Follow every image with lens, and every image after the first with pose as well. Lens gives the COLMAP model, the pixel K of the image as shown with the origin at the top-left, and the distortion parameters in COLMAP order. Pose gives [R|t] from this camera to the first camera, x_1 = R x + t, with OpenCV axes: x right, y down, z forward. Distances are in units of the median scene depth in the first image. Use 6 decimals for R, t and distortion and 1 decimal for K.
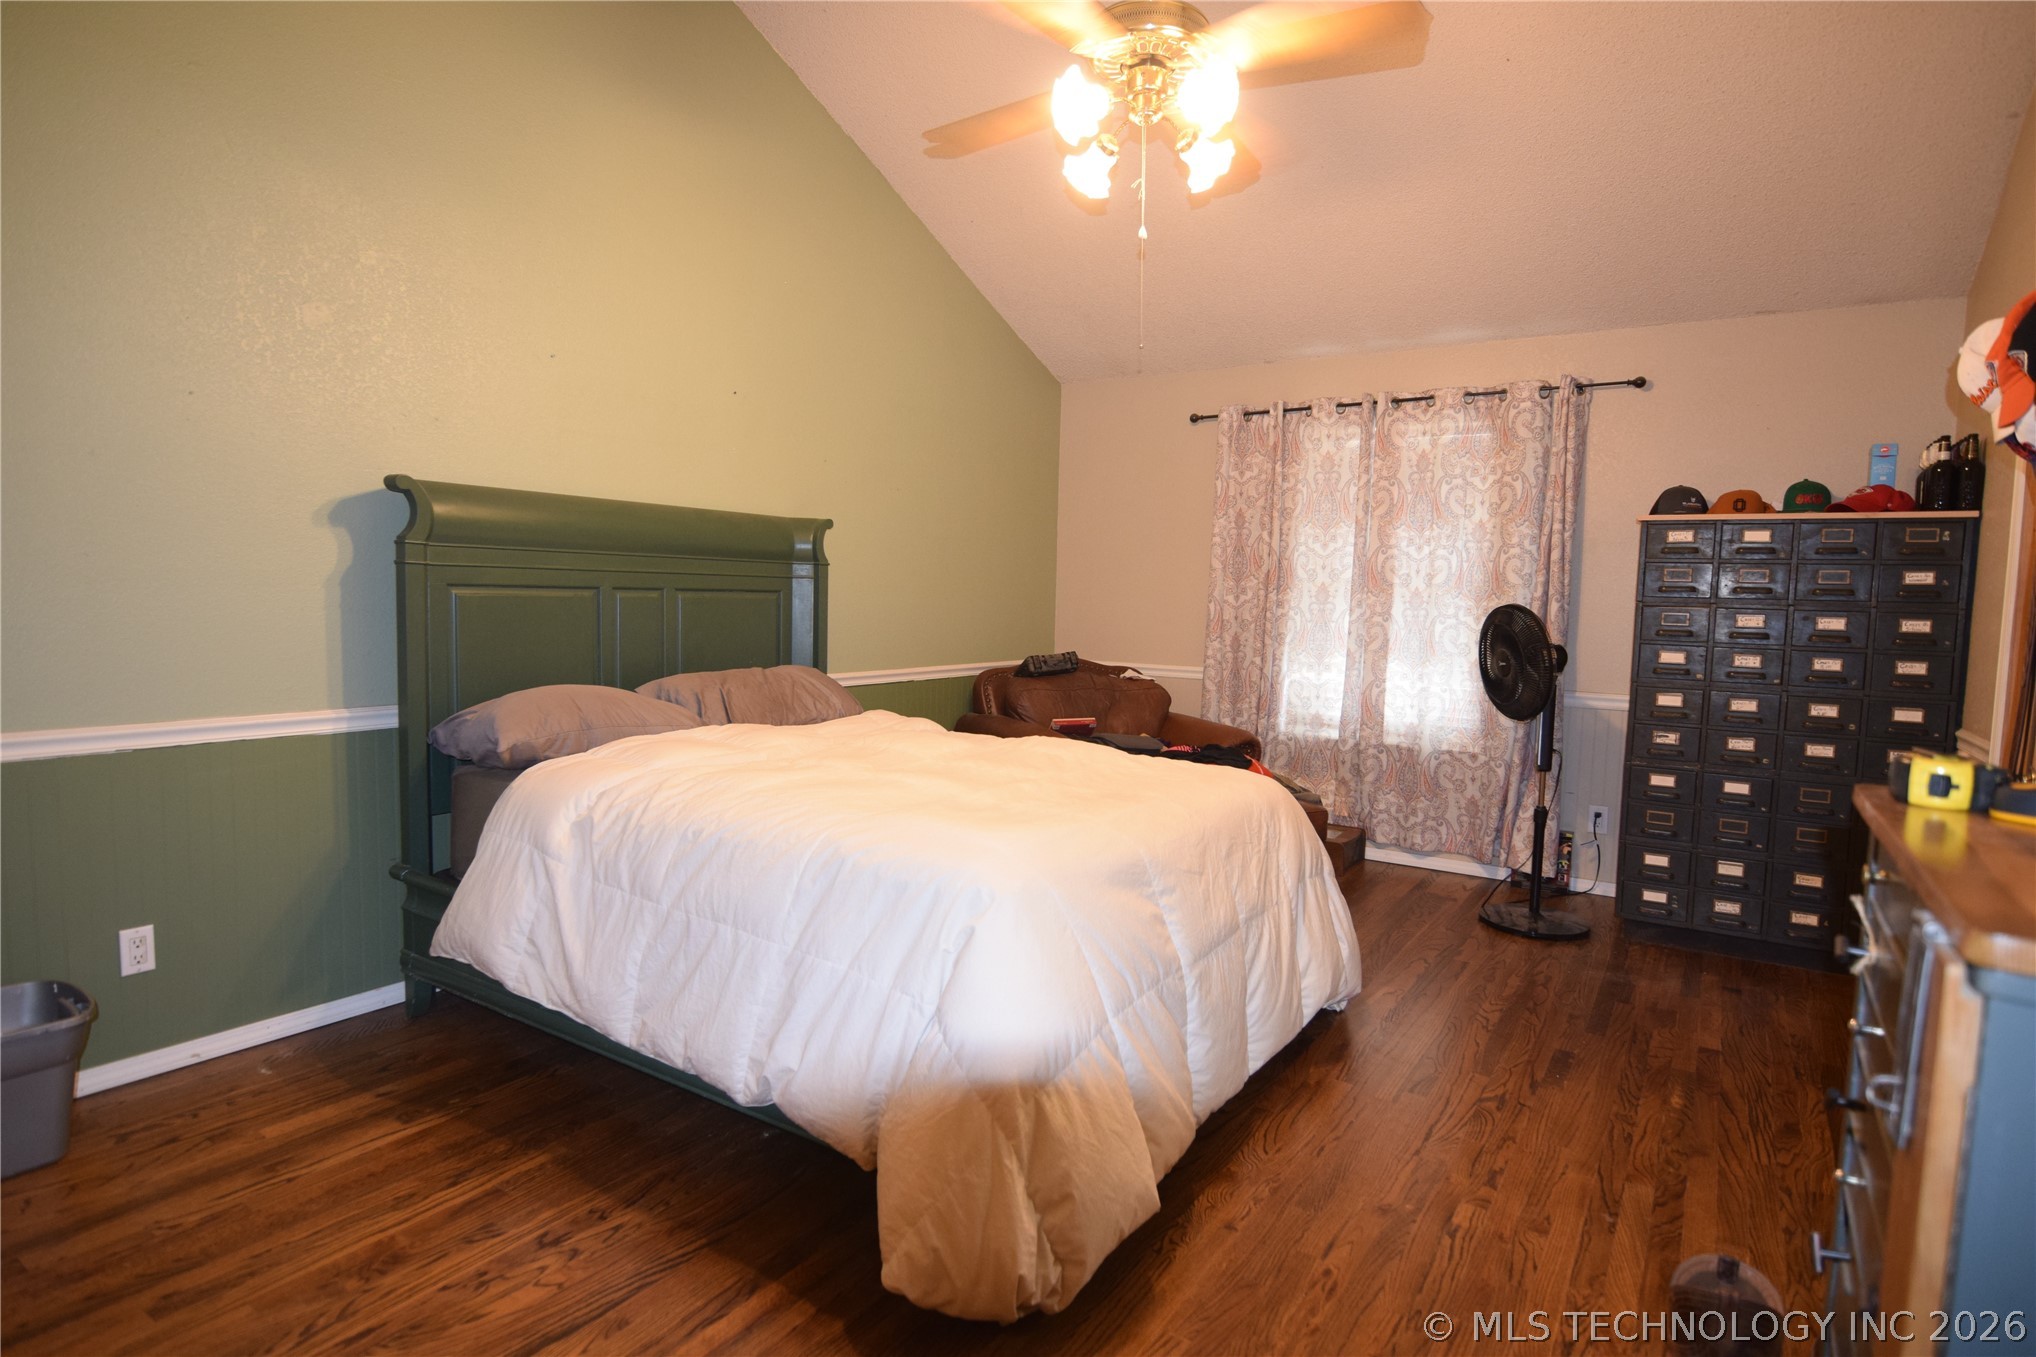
lens RADIAL K [[1075.1, 0, 1018.0], [0, 1075.1, 678.5], [0, 0, 1]] dist [0.001528, -0.015498]
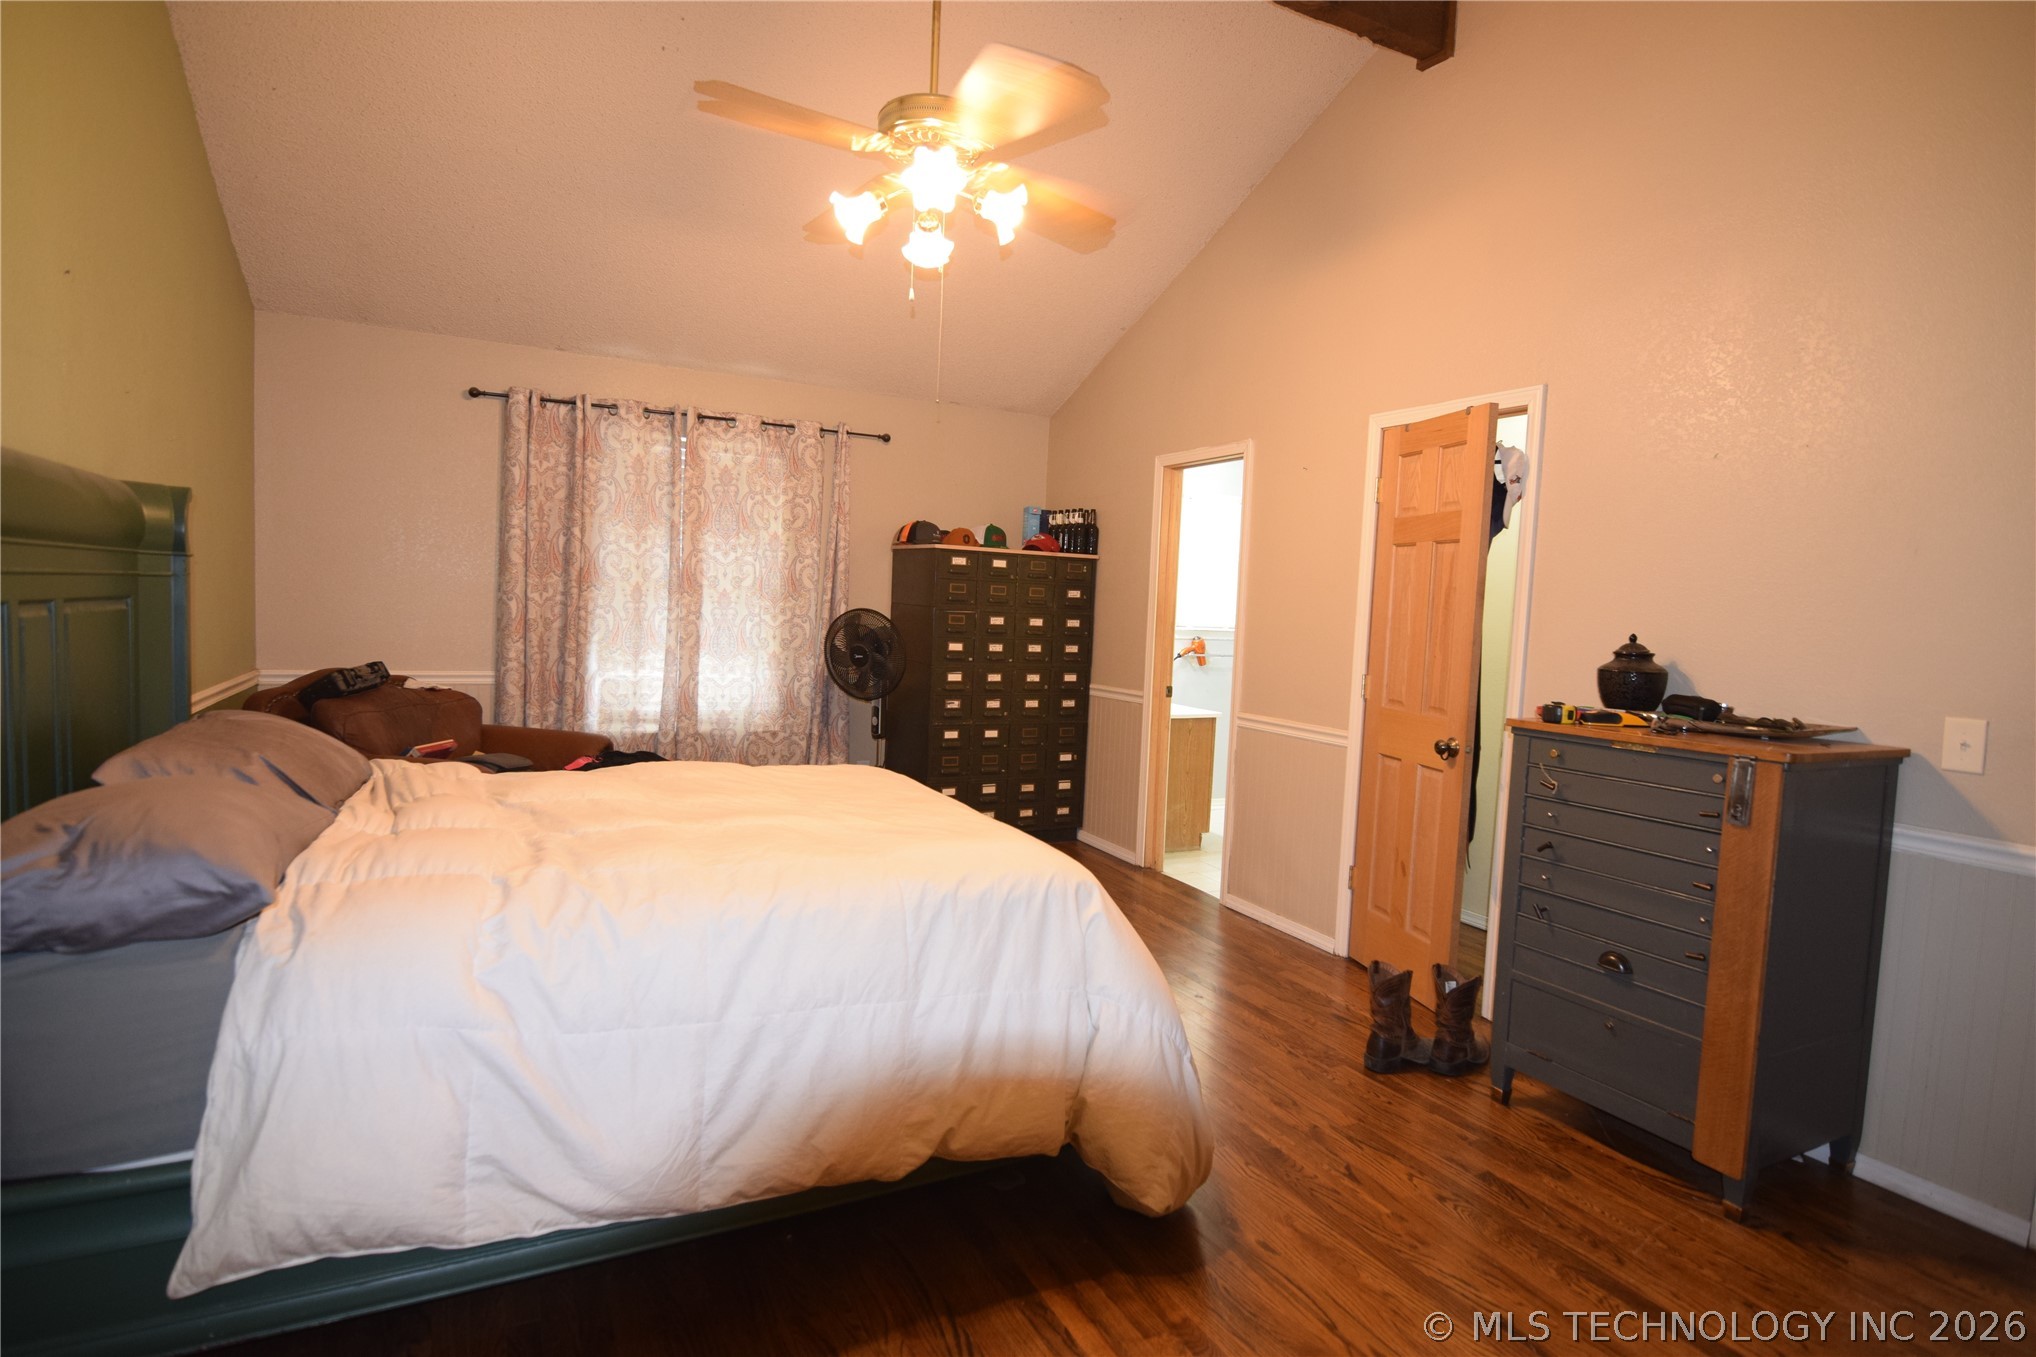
lens RADIAL K [[1052.4, 0, 1023.1], [0, 1052.4, 677.4], [0, 0, 1]] dist [-0.006148, -0.011712]
pose [[0.476719, -0.064252, 0.876705, -0.450096], [0.039110, 0.997888, 0.051867, -0.038255], [-0.878185, 0.009561, 0.478225, 0.212197]]
